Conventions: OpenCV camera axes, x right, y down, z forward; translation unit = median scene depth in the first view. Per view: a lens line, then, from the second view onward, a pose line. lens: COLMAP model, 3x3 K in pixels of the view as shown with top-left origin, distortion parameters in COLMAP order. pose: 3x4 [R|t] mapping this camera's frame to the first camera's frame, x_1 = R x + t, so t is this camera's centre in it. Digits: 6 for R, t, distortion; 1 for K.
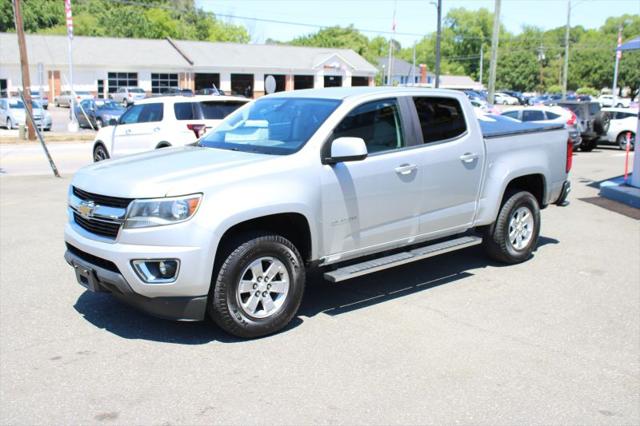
lens RADIAL K [[672.6, 0, 317.9], [0, 672.6, 212.7], [0, 0, 1]] dist [-0.125284, 0.151664]
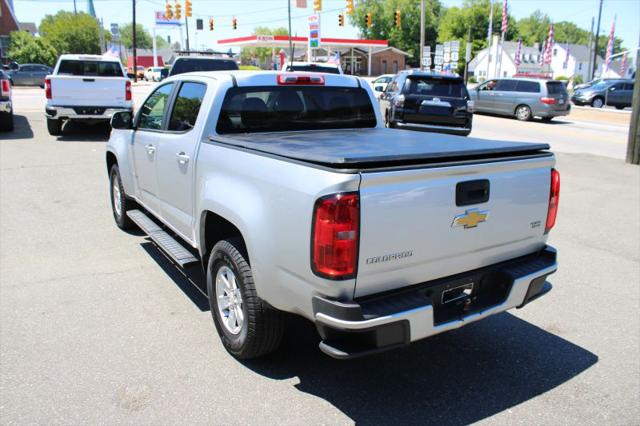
lens RADIAL K [[530.2, 0, 316.5], [0, 530.2, 214.1], [0, 0, 1]] dist [-0.158529, 0.136065]
pose [[-0.147995, 0.251406, -0.956500, 0.412337], [-0.193566, 0.941082, 0.277303, -0.112838], [0.969861, 0.226186, -0.090611, 0.614920]]
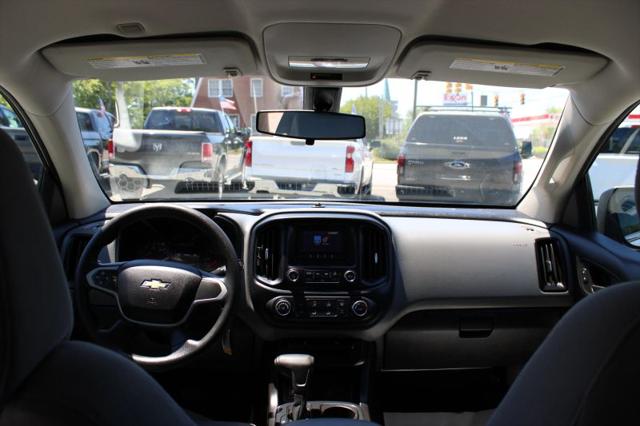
lens RADIAL K [[530.2, 0, 316.5], [0, 530.2, 214.1], [0, 0, 1]] dist [-0.158529, 0.136065]
pose [[-0.624709, 0.079865, -0.776763, 0.057817], [-0.154444, 0.962467, 0.223170, -0.073506], [0.765432, 0.259383, -0.588927, 0.534057]]
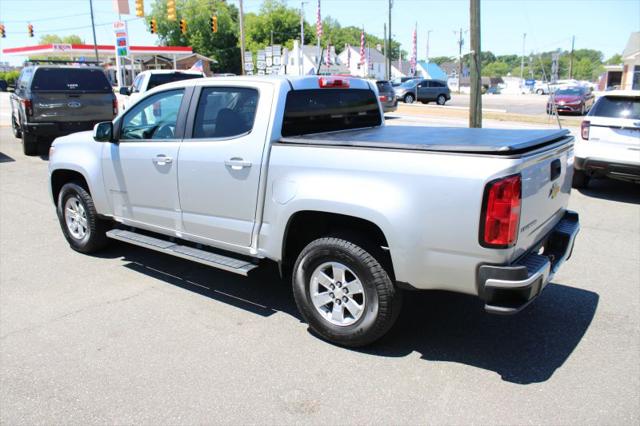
lens RADIAL K [[530.2, 0, 316.5], [0, 530.2, 214.1], [0, 0, 1]] dist [-0.158529, 0.136065]
pose [[0.221592, 0.237261, -0.945835, 0.425893], [-0.173237, 0.964098, 0.201256, -0.083590], [0.959628, 0.119257, 0.254739, 0.468937]]
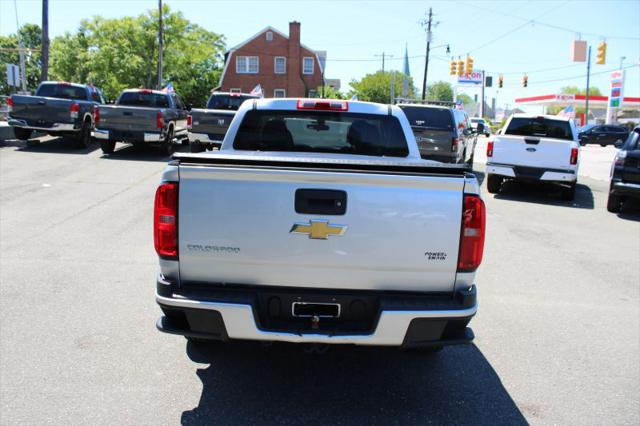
lens RADIAL K [[530.2, 0, 316.5], [0, 530.2, 214.1], [0, 0, 1]] dist [-0.158529, 0.136065]
pose [[-0.651648, 0.102724, -0.751533, 0.351827], [-0.172470, 0.944770, 0.278684, -0.127516], [0.738653, 0.311221, -0.597941, 0.783206]]
